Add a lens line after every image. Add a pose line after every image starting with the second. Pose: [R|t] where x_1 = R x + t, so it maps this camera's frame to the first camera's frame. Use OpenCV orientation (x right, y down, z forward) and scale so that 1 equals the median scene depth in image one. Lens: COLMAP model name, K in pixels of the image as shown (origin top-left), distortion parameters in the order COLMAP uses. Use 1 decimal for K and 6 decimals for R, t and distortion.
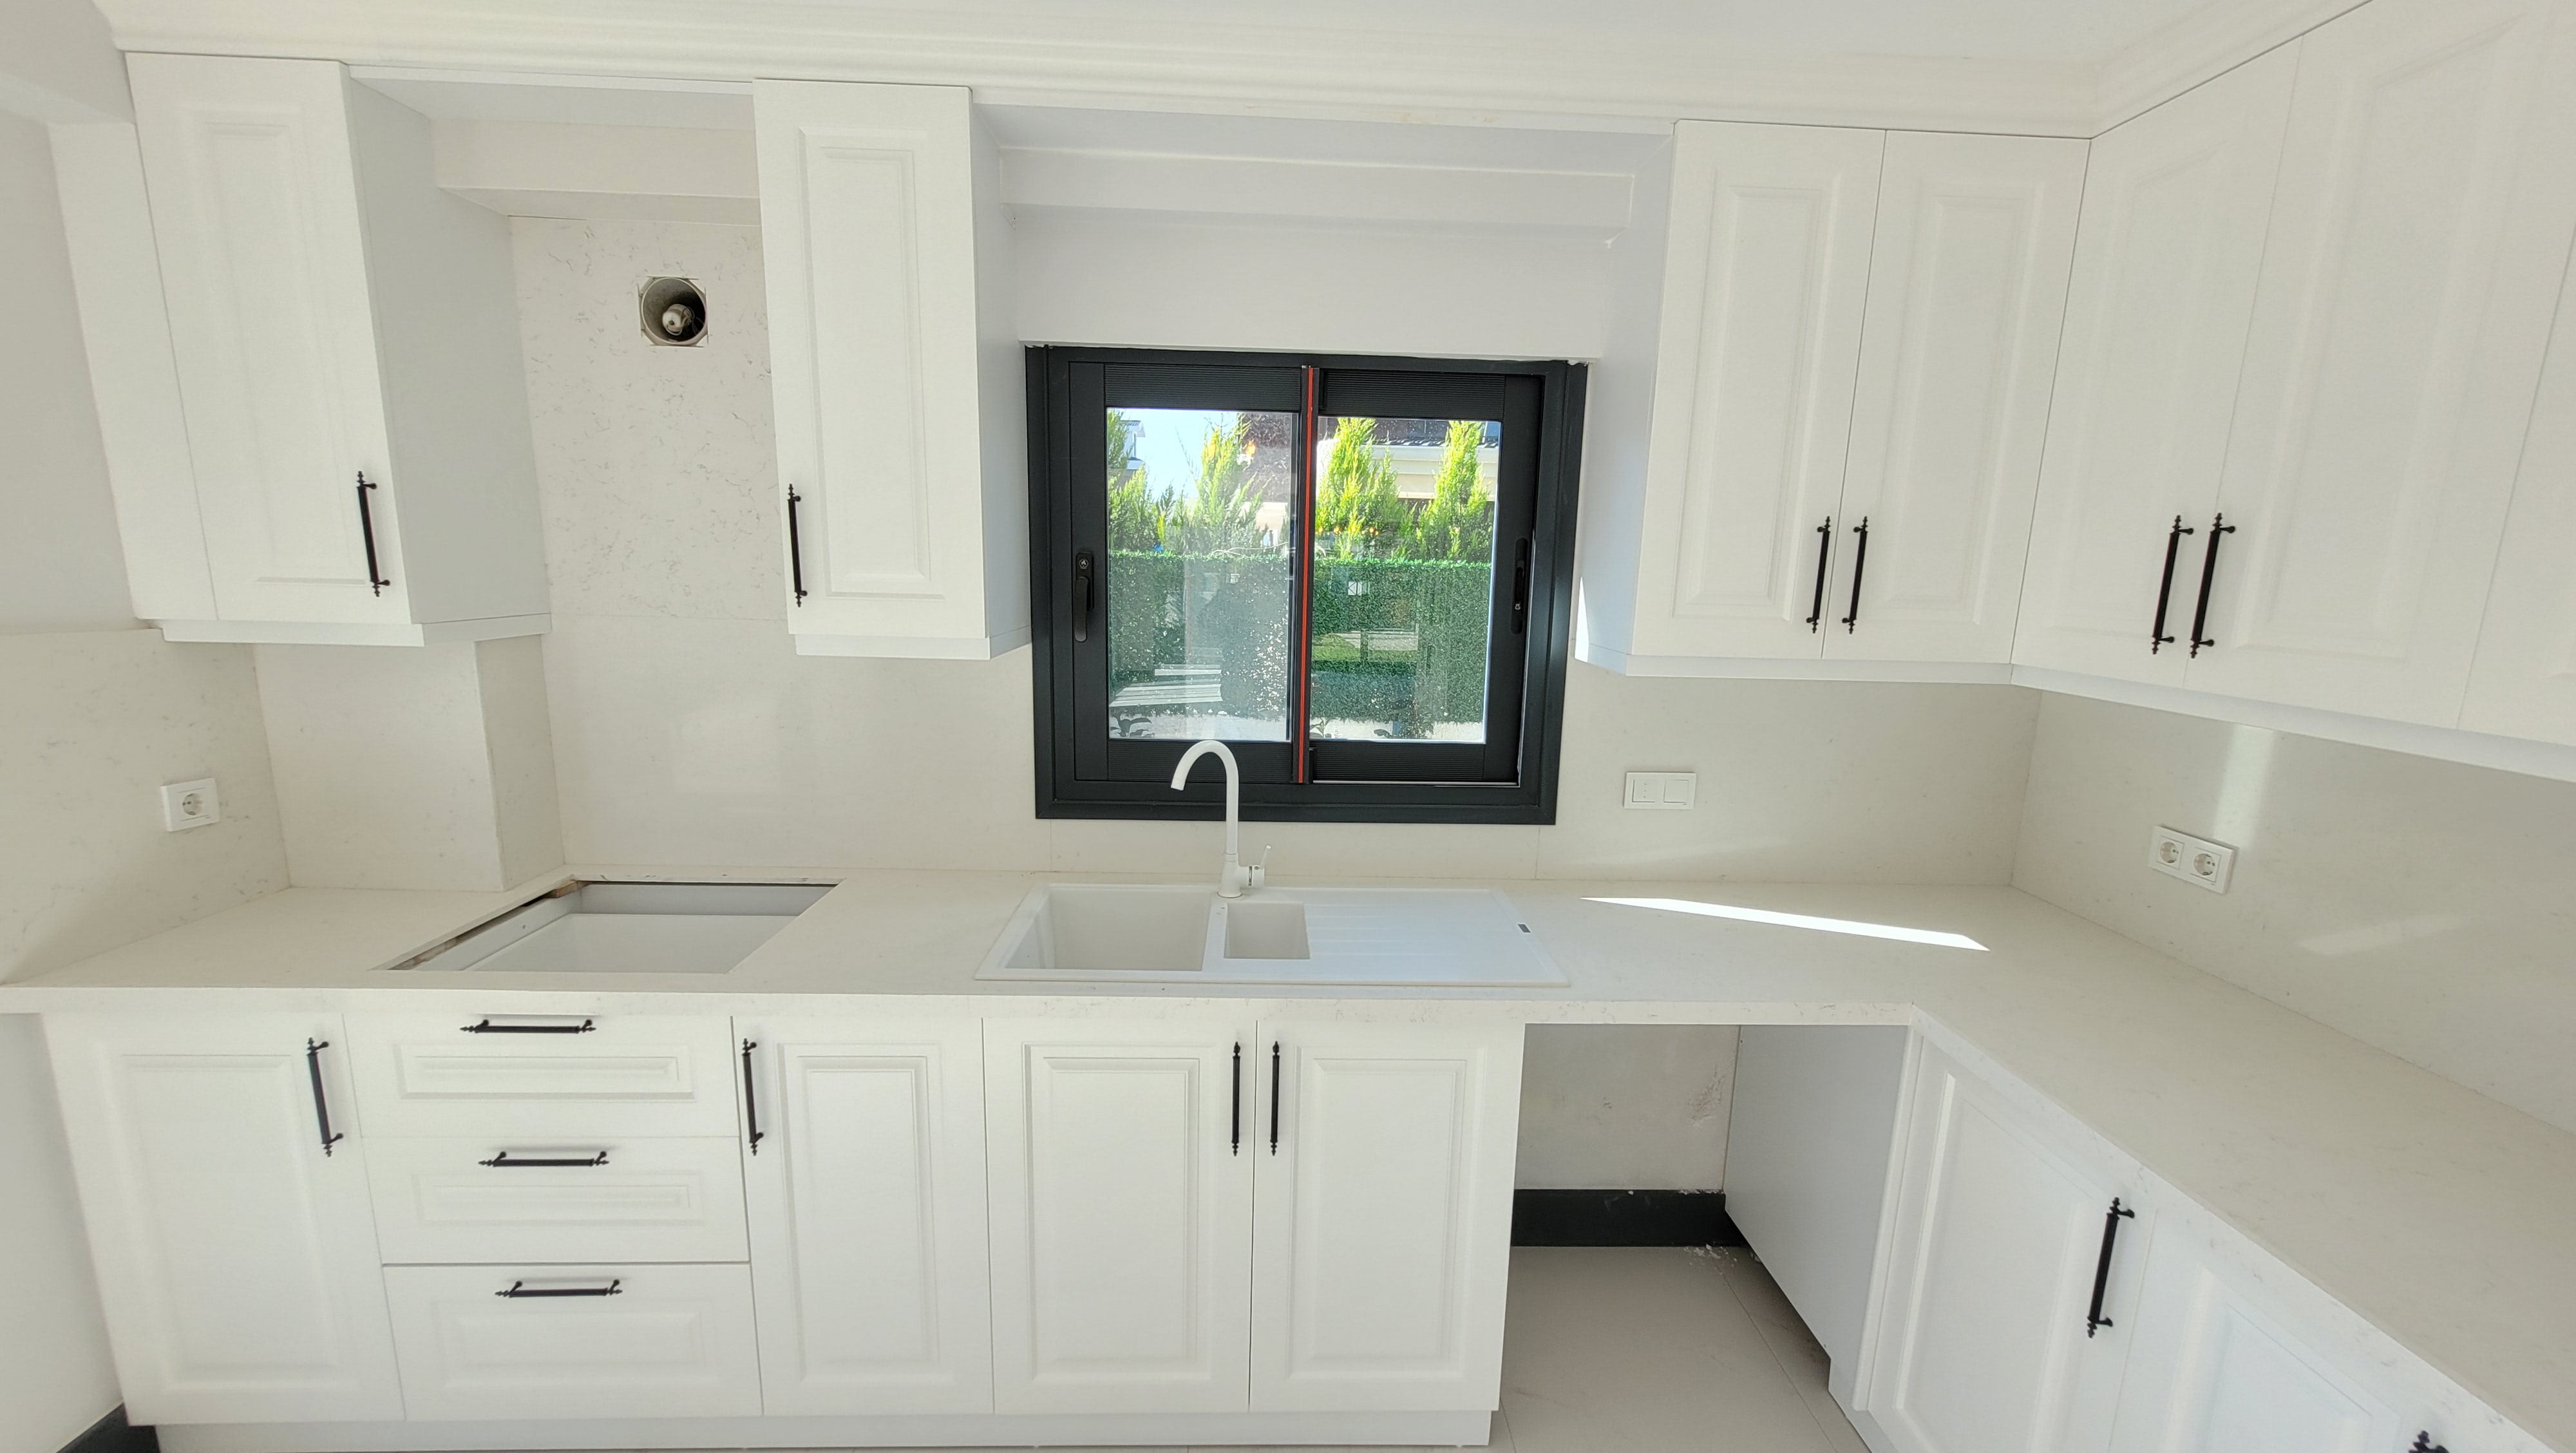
lens RADIAL K [[1000.8, 0, 1297.9], [0, 1000.8, 736.8], [0, 0, 1]] dist [-0.009443, 0.000305]
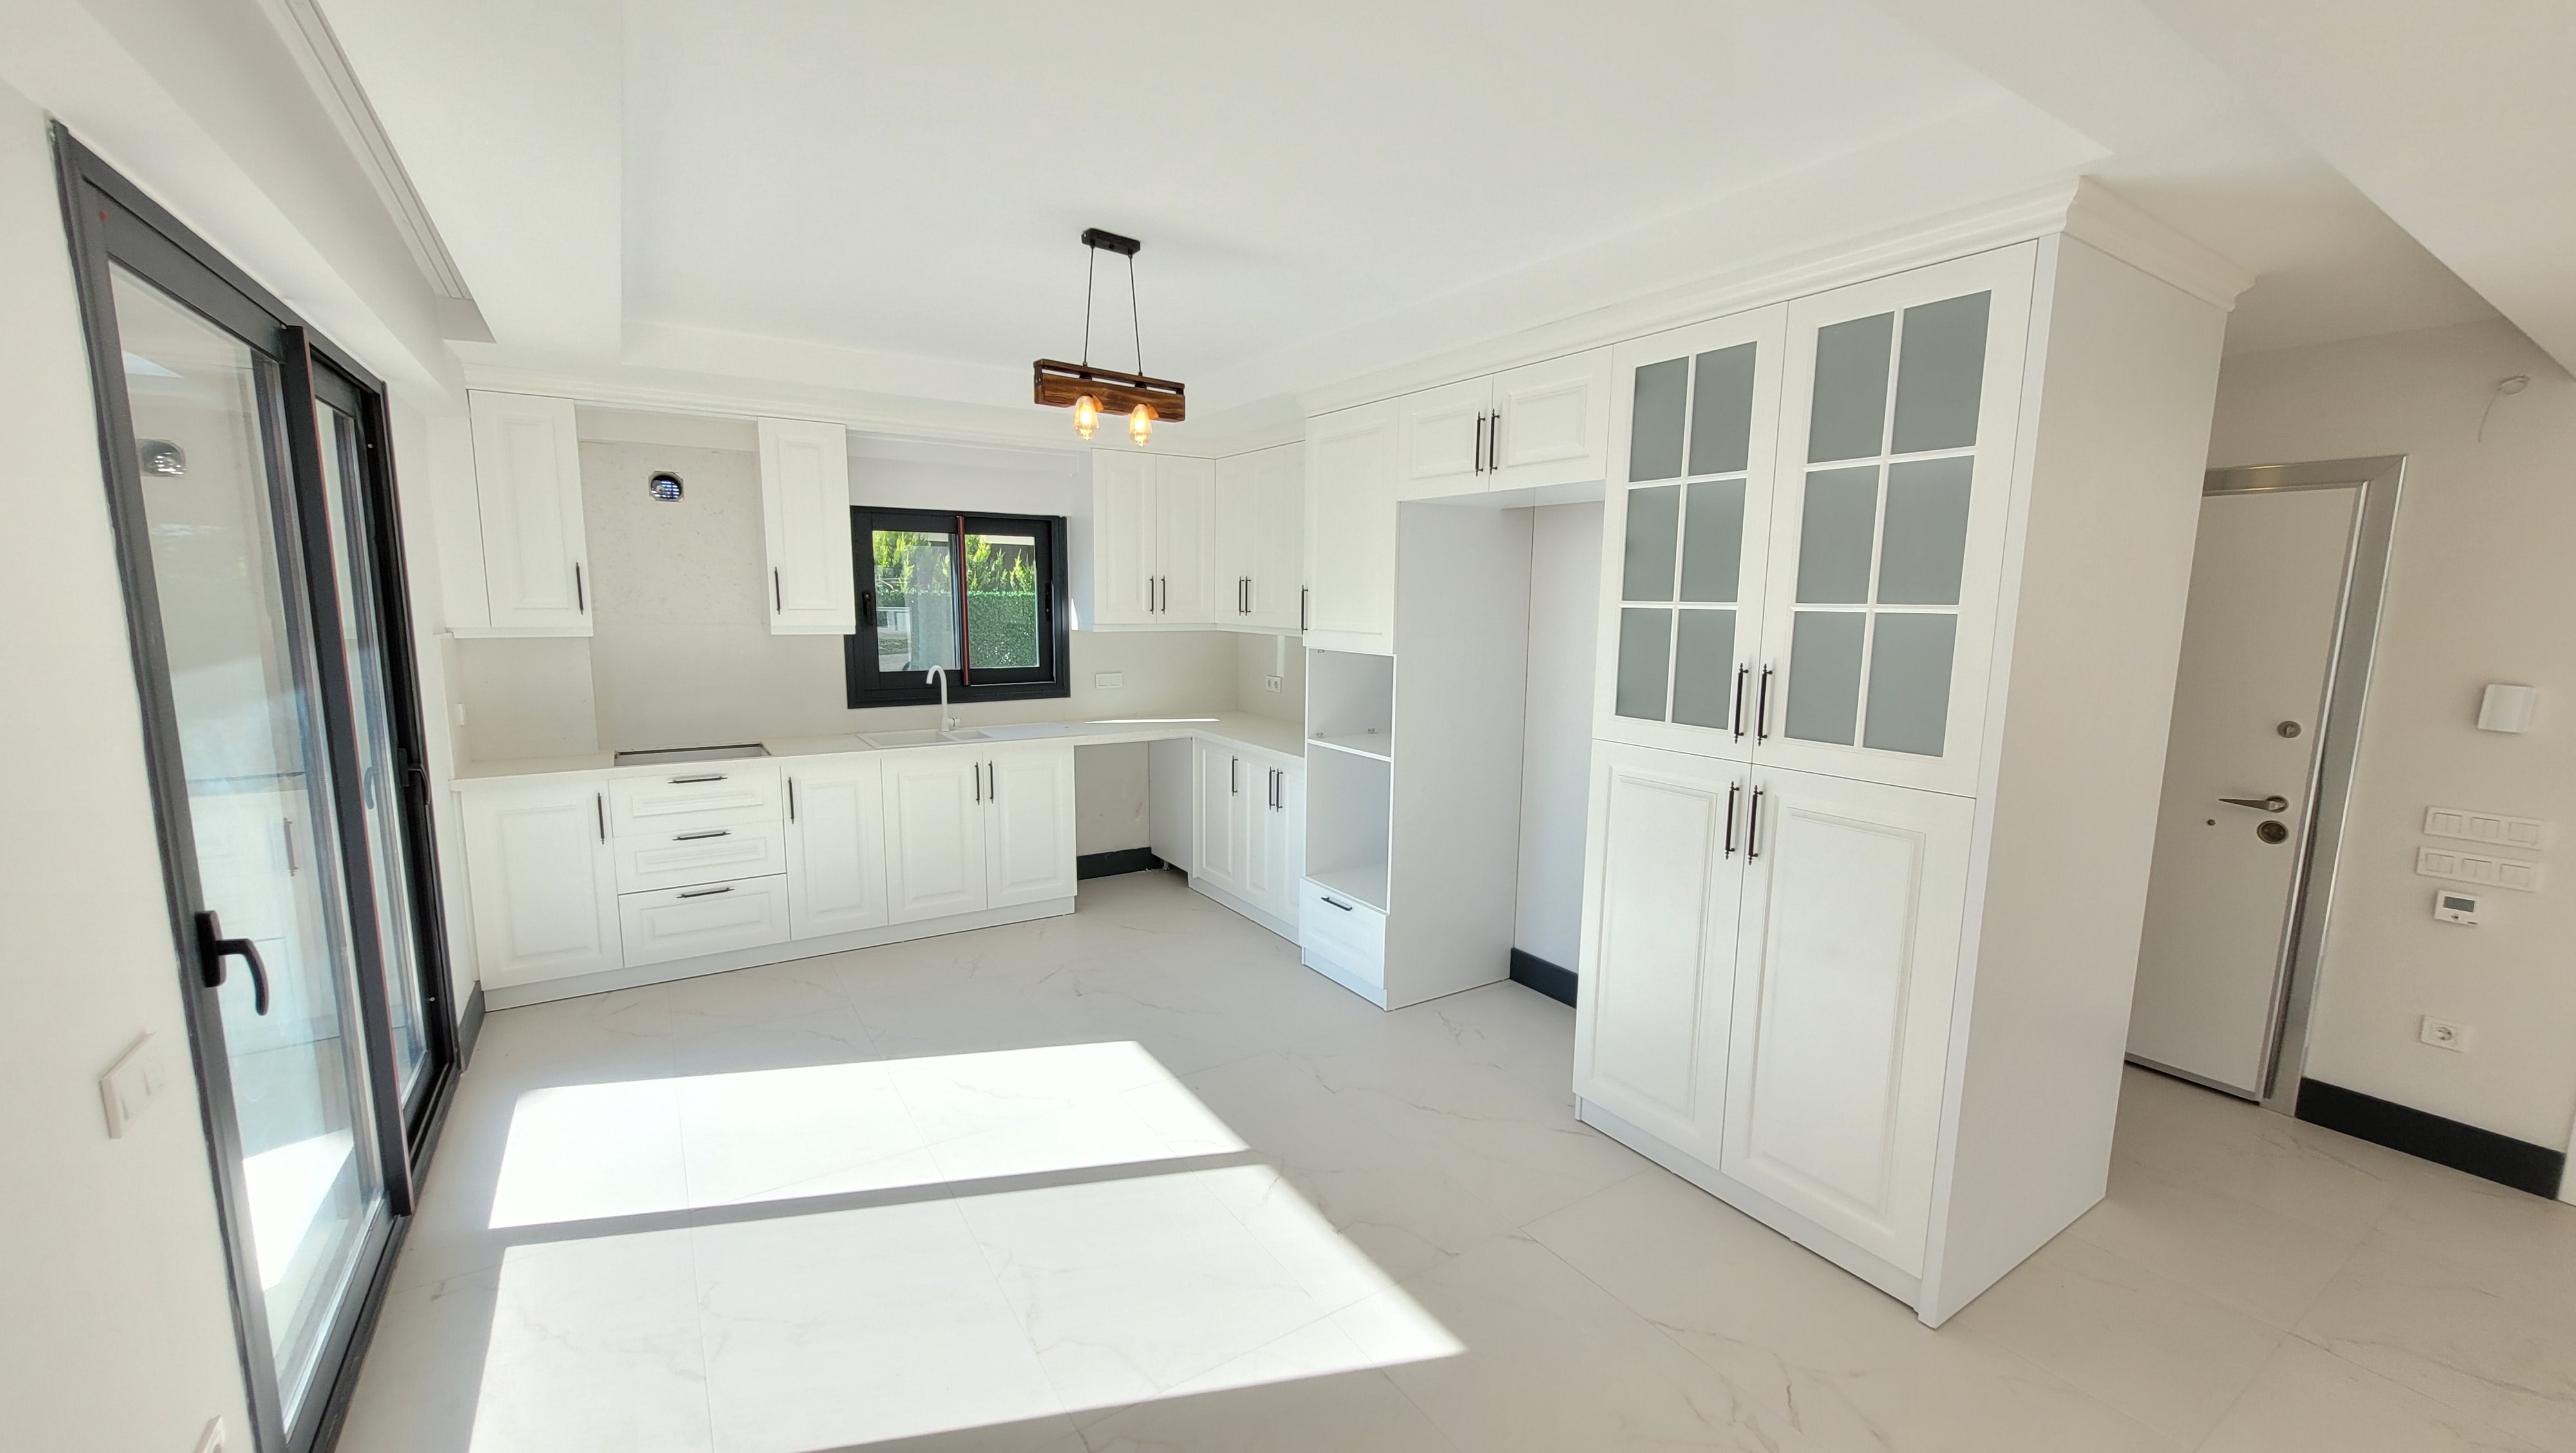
lens RADIAL K [[1000.8, 0, 1297.9], [0, 1000.8, 736.8], [0, 0, 1]] dist [-0.009443, 0.000305]
pose [[0.853842, -0.089093, 0.512850, -0.637154], [0.102096, 0.994771, 0.002834, 0.277592], [-0.510421, 0.049940, 0.858473, -1.664839]]
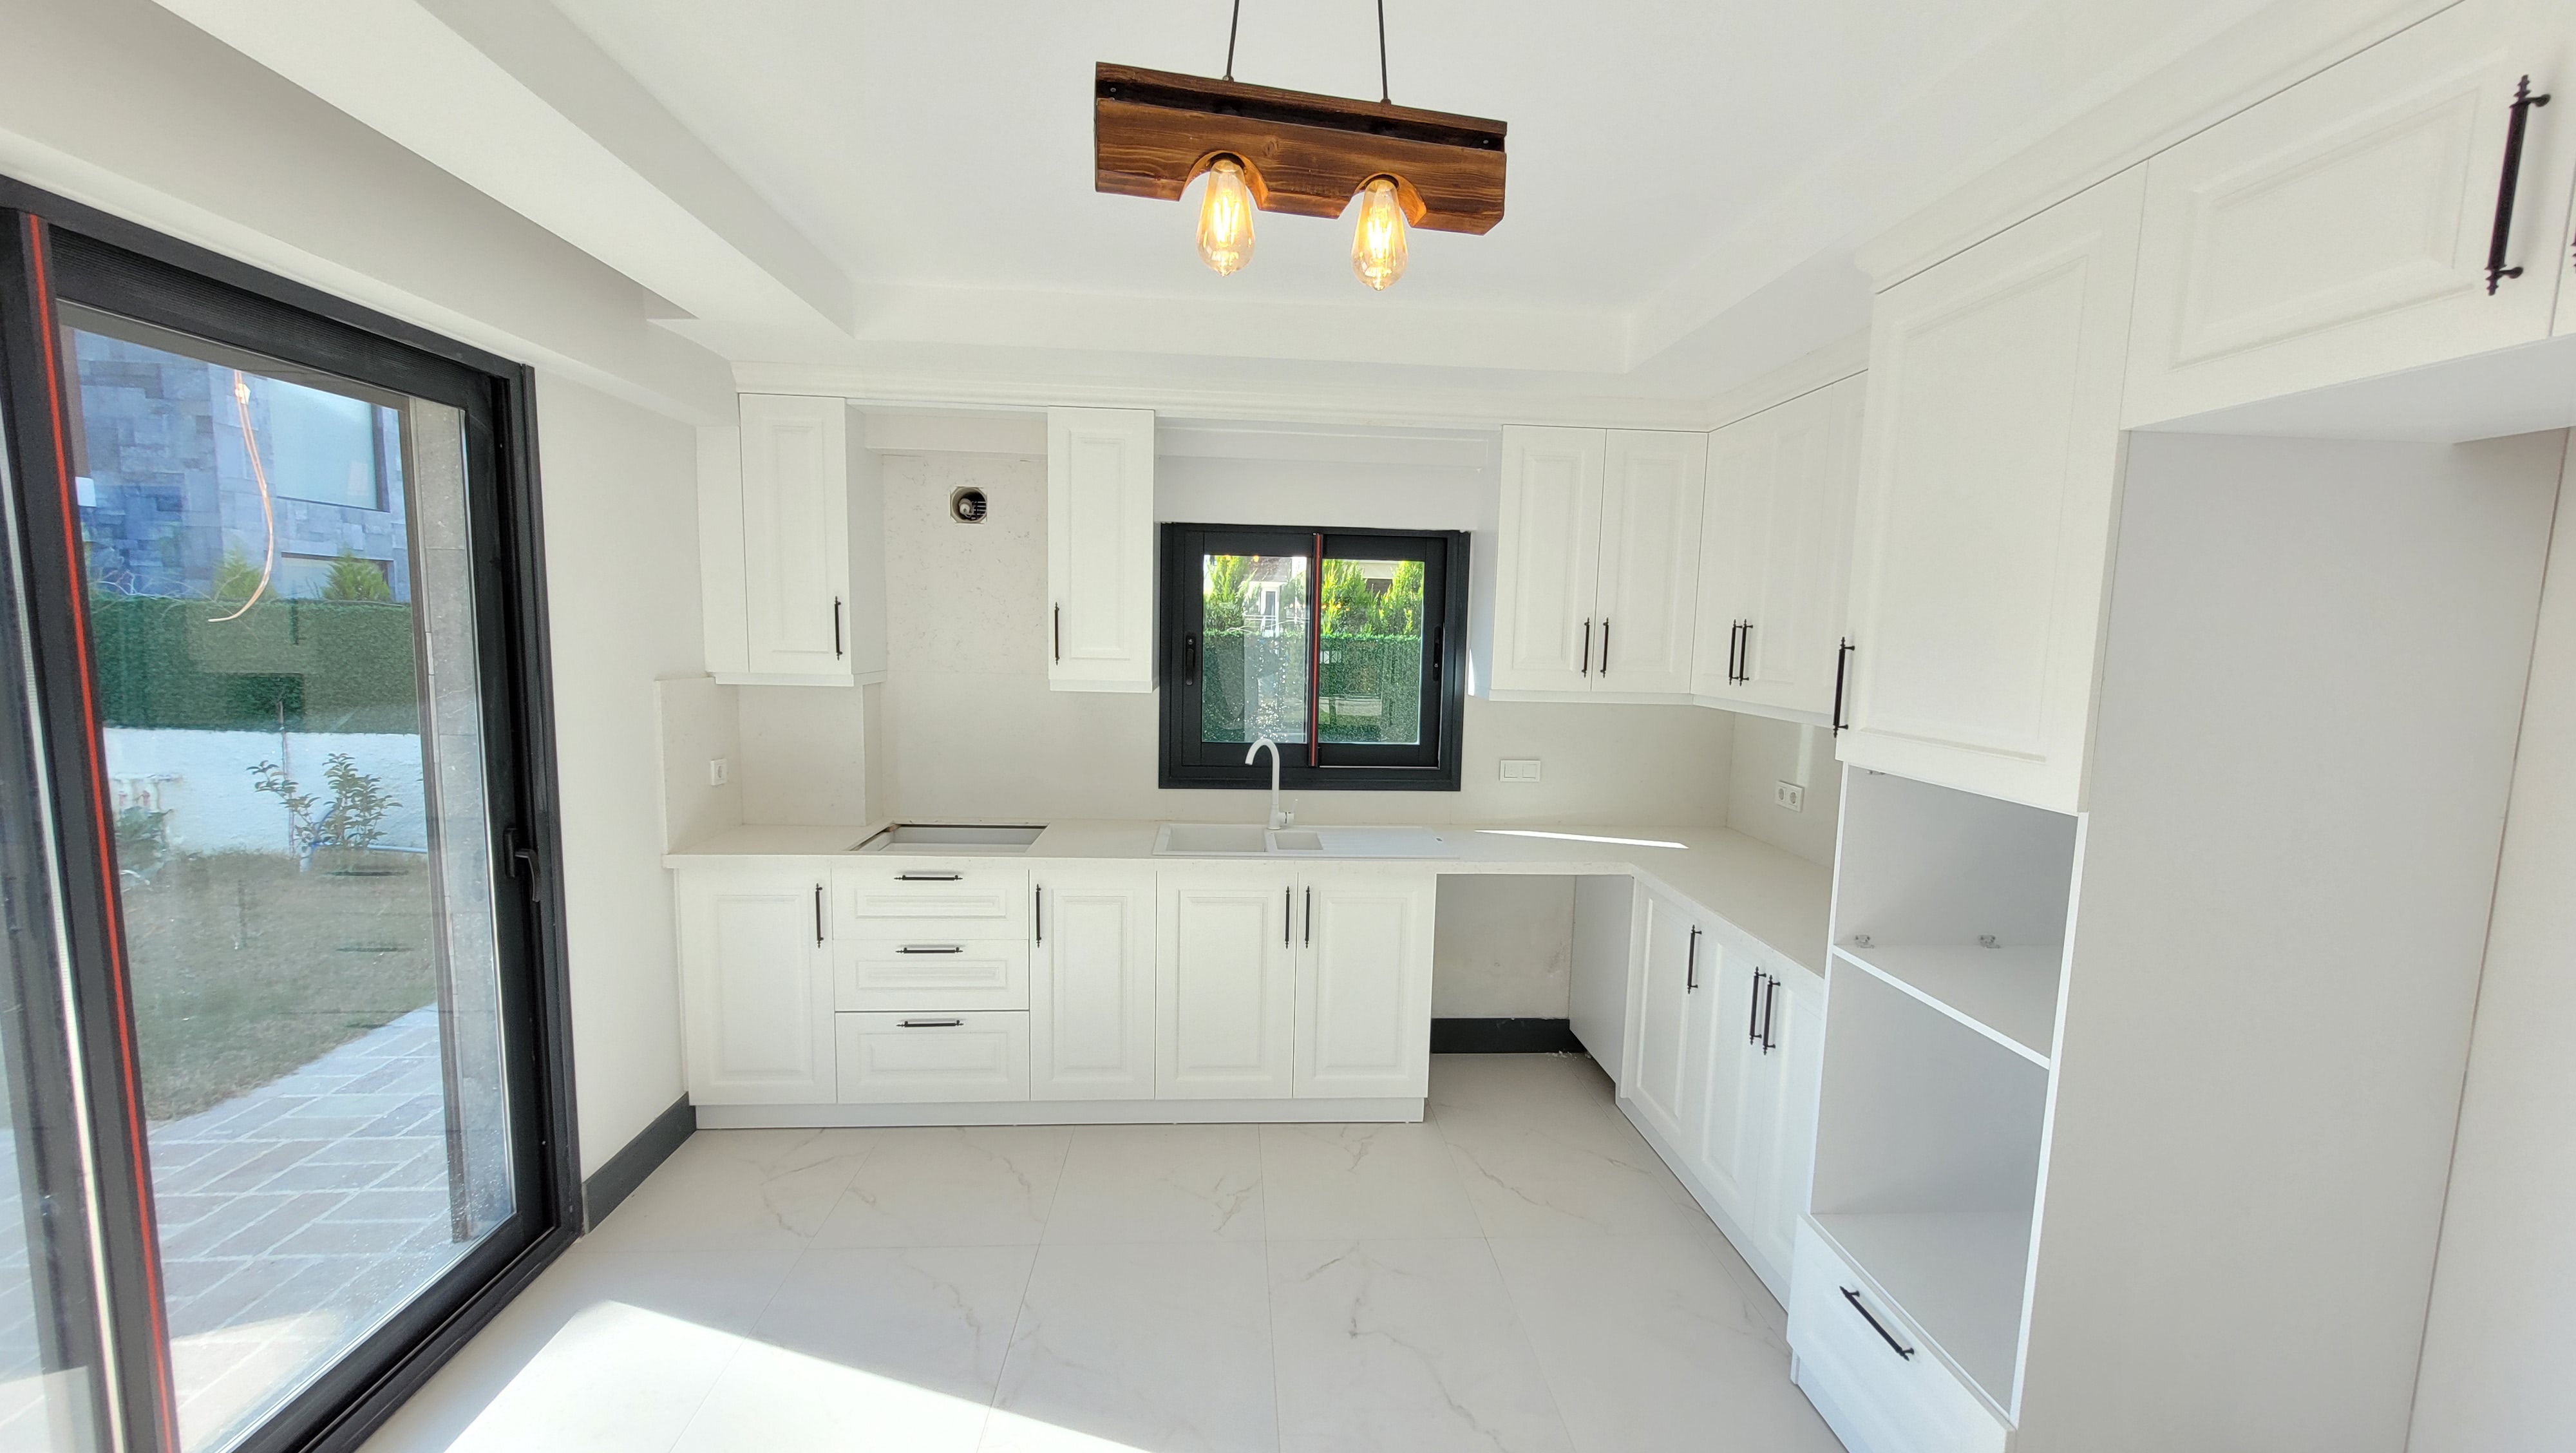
lens RADIAL K [[1000.8, 0, 1297.9], [0, 1000.8, 736.8], [0, 0, 1]] dist [-0.009443, 0.000305]
pose [[0.999492, -0.005190, 0.031453, -0.089366], [0.007314, 0.997671, -0.067811, 0.128449], [-0.031028, 0.068007, 0.997202, -0.840482]]
